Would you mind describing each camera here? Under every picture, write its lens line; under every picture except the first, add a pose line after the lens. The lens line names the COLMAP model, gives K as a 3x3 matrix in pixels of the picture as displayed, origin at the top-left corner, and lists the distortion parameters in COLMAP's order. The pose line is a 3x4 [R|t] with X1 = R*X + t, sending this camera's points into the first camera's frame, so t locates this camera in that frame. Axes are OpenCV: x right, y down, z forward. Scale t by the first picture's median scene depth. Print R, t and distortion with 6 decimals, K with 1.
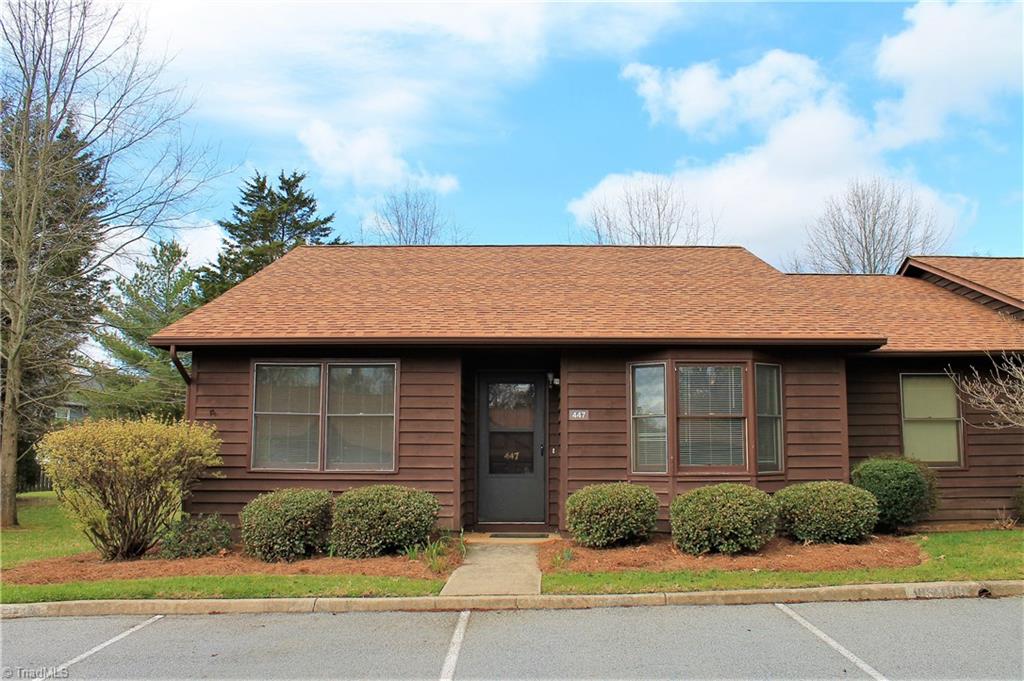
lens RADIAL K [[879.5, 0, 512.0], [0, 879.5, 340.5], [0, 0, 1]] dist [-0.152027, 0.141564]
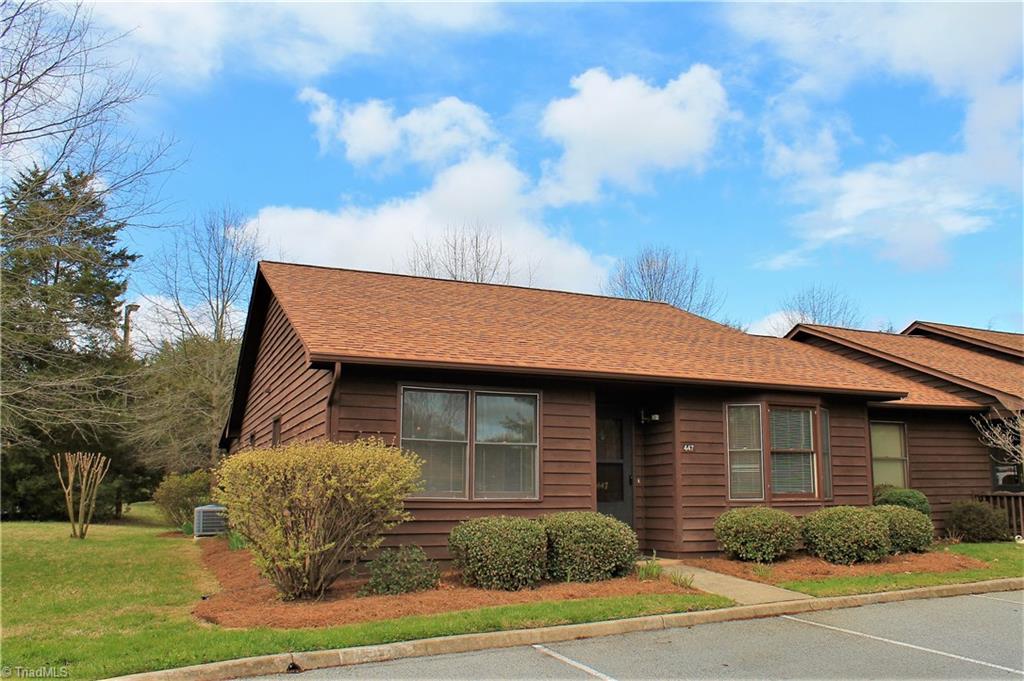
lens RADIAL K [[892.5, 0, 473.8], [0, 892.5, 441.3], [0, 0, 1]] dist [-0.206108, 0.192140]
pose [[0.923457, 0.022428, 0.383045, -0.207822], [-0.050721, 0.996665, 0.063921, 0.006575], [-0.380334, -0.078457, 0.921515, 0.025810]]
